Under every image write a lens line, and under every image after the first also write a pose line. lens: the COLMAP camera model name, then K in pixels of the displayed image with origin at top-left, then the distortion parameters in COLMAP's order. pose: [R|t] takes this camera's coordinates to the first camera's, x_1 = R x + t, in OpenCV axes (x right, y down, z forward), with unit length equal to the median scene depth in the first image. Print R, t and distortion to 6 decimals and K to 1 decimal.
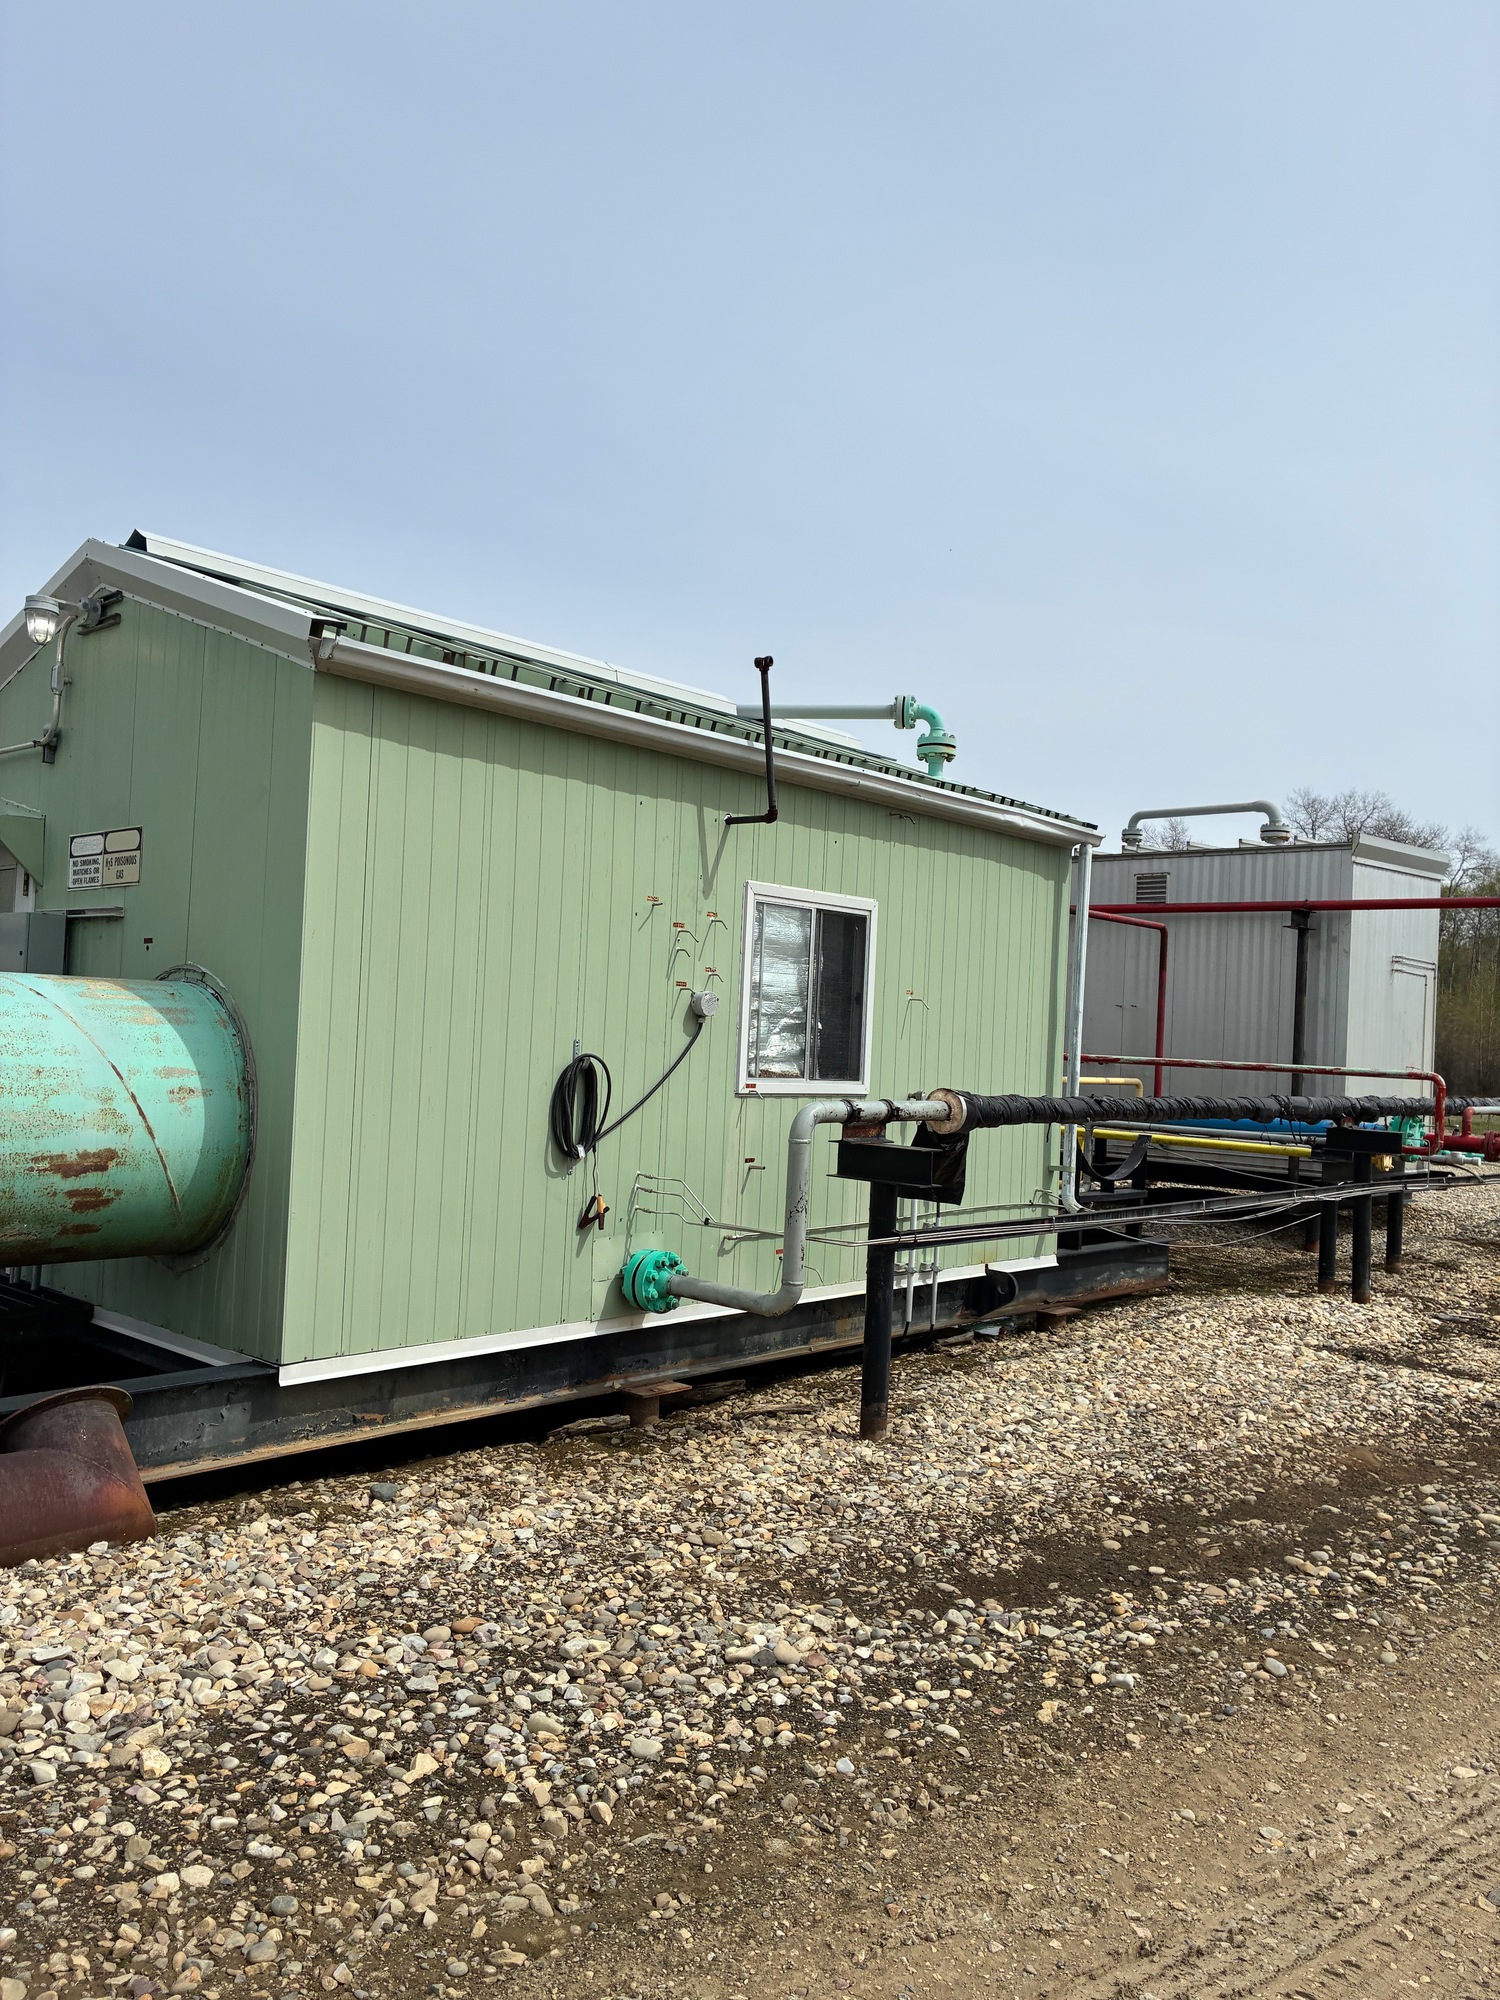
lens RADIAL K [[1527.9, 0, 752.6], [0, 1527.9, 996.5], [0, 0, 1]] dist [0.048958, -0.061439]
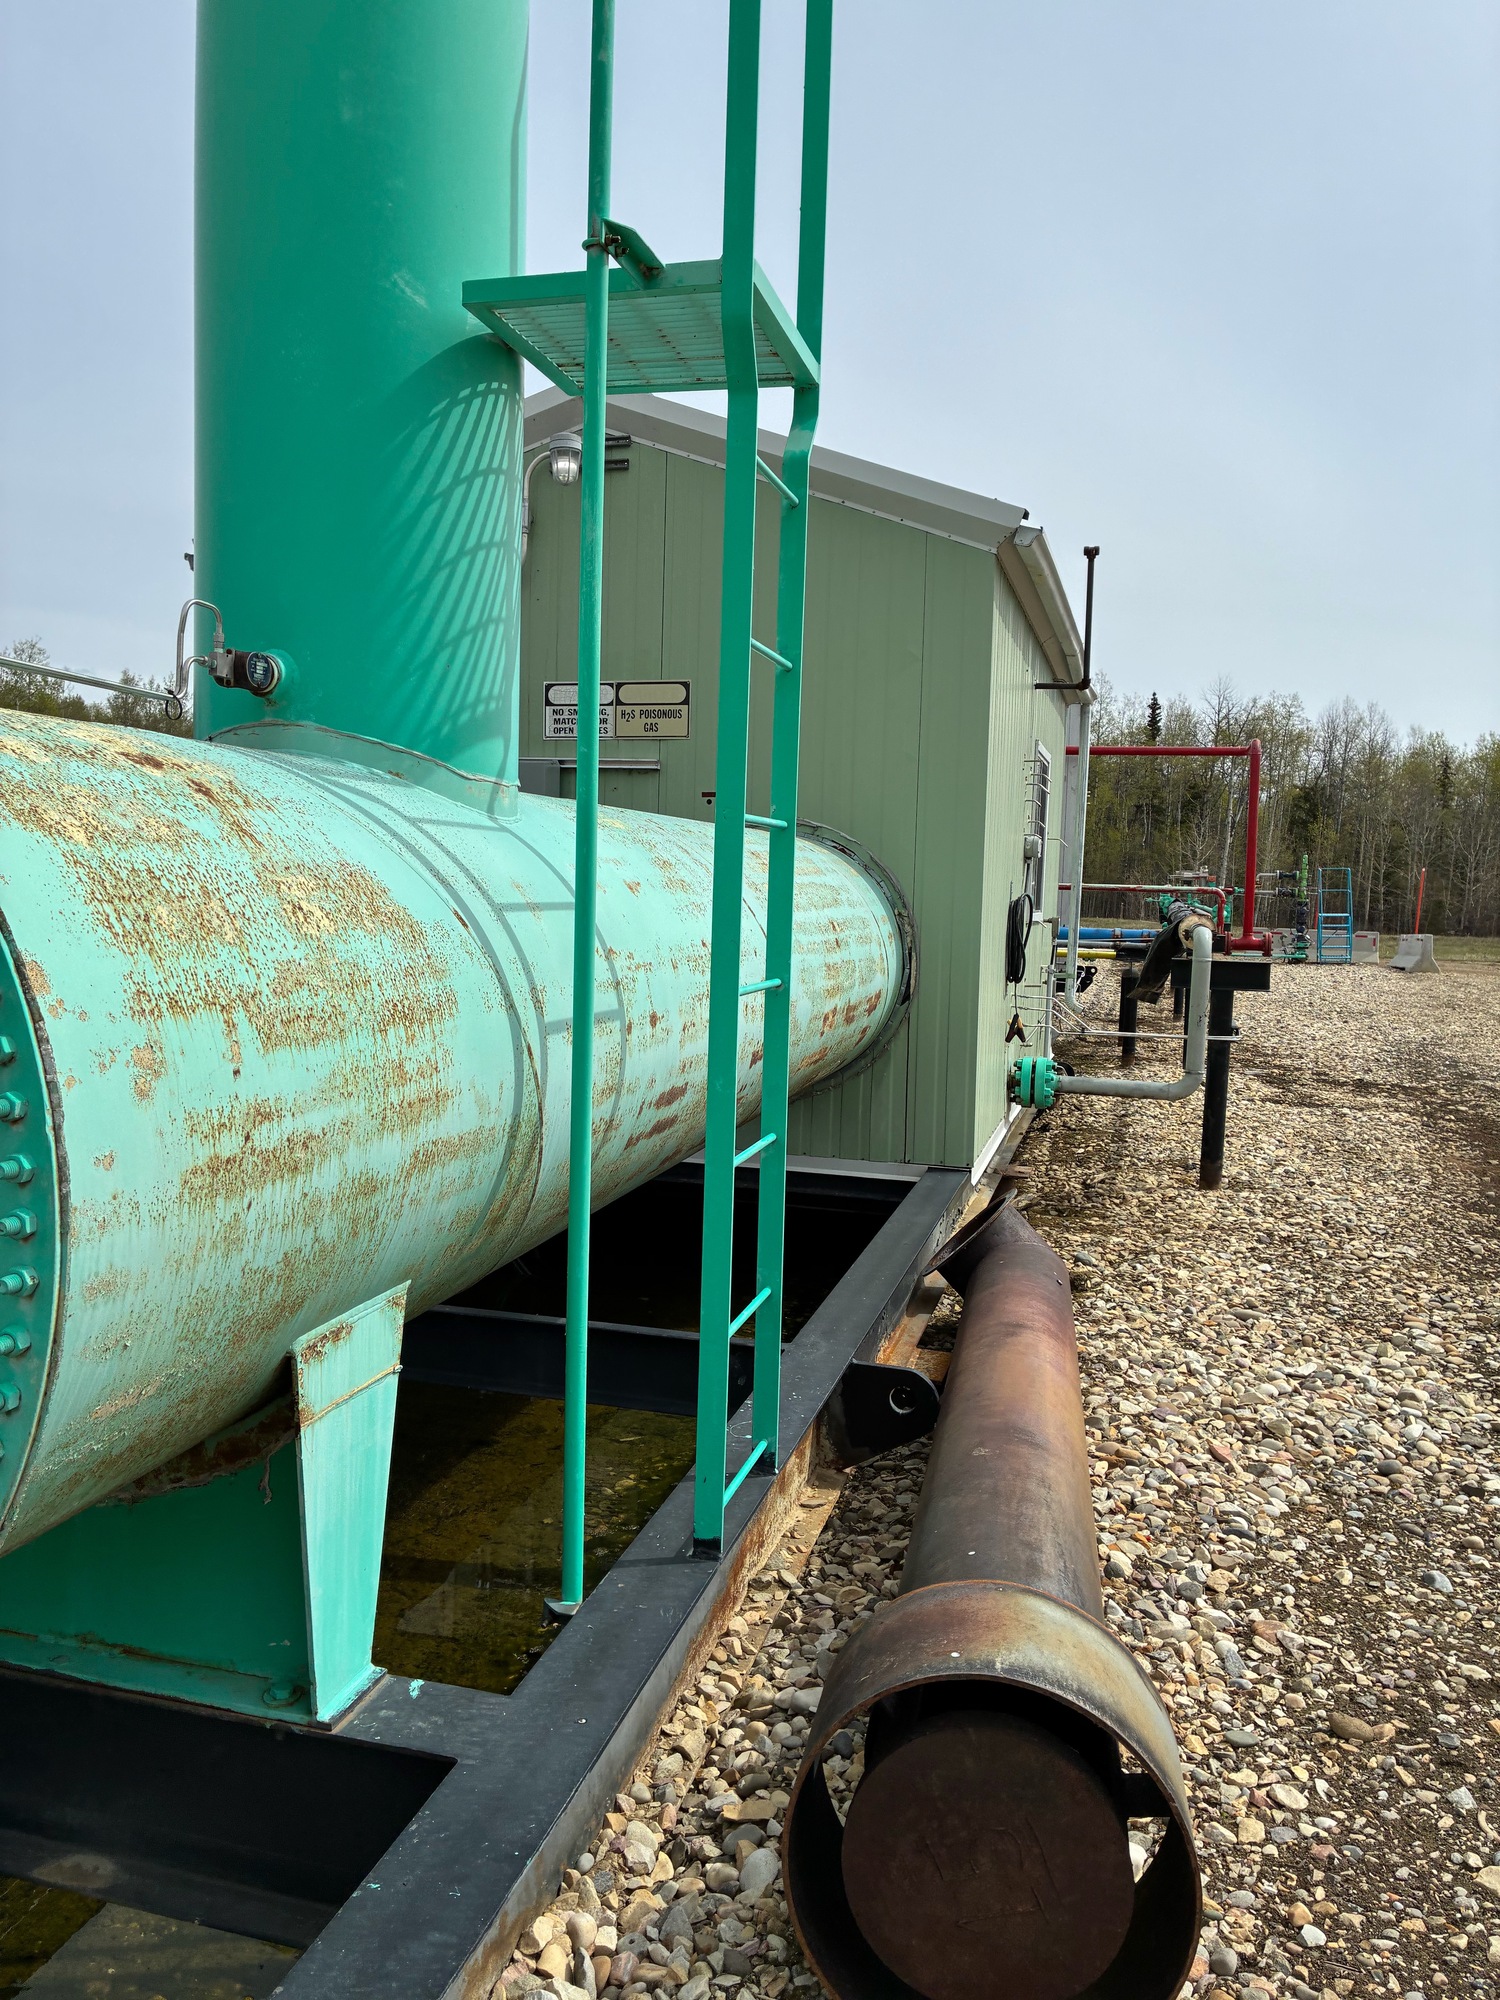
lens RADIAL K [[1527.9, 0, 736.4], [0, 1527.9, 992.4], [0, 0, 1]] dist [0.048958, -0.061439]
pose [[0.891466, -0.054386, 0.449812, -0.809983], [0.002671, 0.993383, 0.114814, -0.020666], [-0.453080, -0.101151, 0.885713, 0.056593]]
